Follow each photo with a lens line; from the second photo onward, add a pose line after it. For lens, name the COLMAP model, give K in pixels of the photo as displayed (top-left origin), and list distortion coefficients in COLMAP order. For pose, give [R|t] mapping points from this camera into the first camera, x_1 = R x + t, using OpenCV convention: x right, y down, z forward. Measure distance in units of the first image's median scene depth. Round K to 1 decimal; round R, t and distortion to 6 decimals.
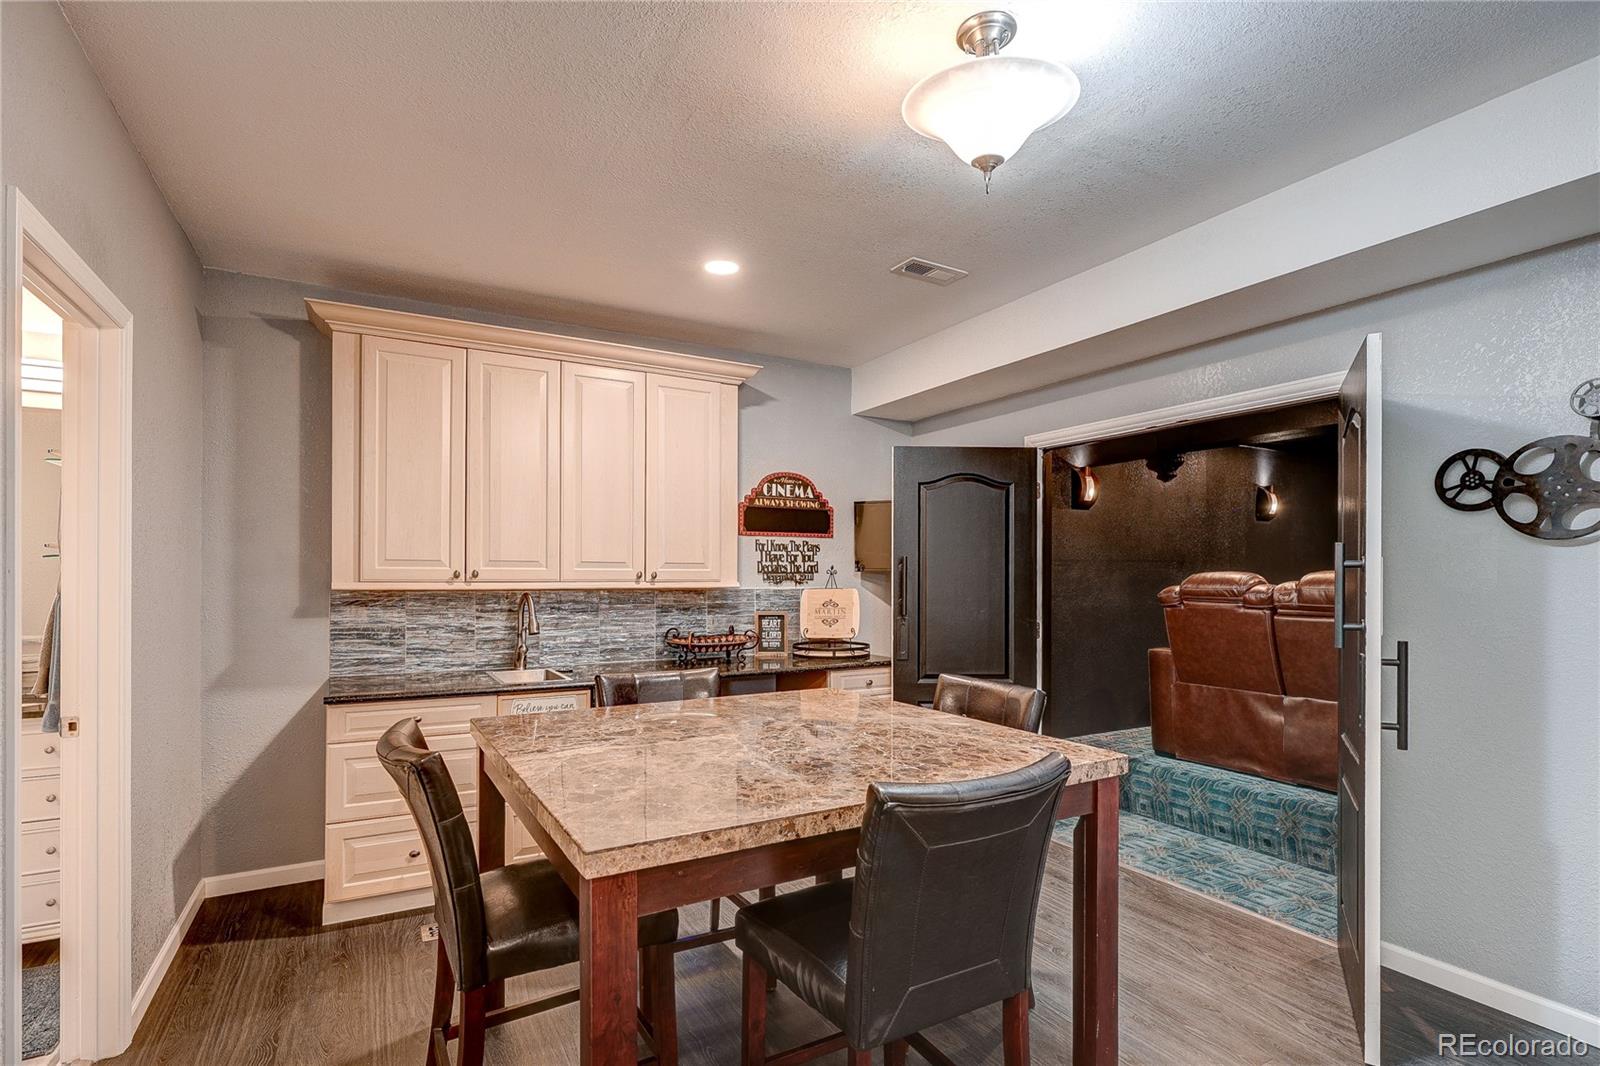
lens RADIAL K [[766.3, 0, 804.9], [0, 766.3, 576.8], [0, 0, 1]] dist [-0.000905, 0.000043]
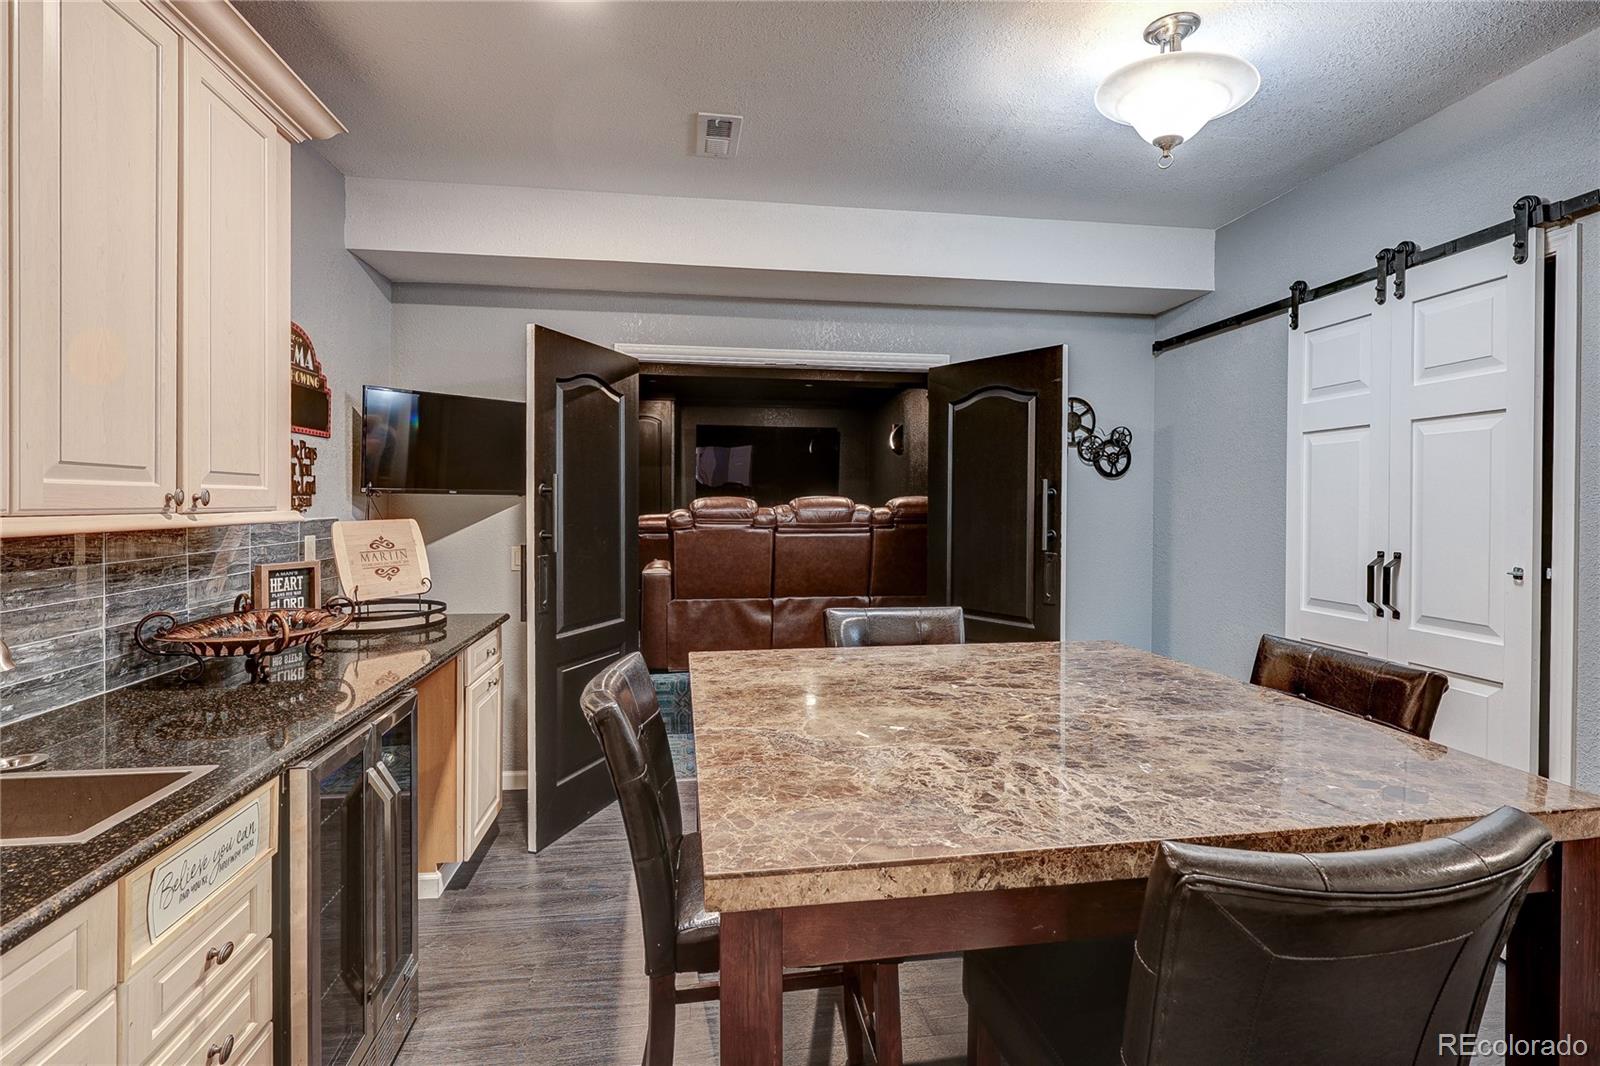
lens RADIAL K [[757.3, 0, 798.3], [0, 757.3, 520.2], [0, 0, 1]] dist [-0.000968, -0.000202]
pose [[0.369642, -0.022963, 0.928890, -0.401867], [-0.001303, 0.999681, 0.025231, -0.000599], [-0.929173, -0.010537, 0.369494, 0.426140]]
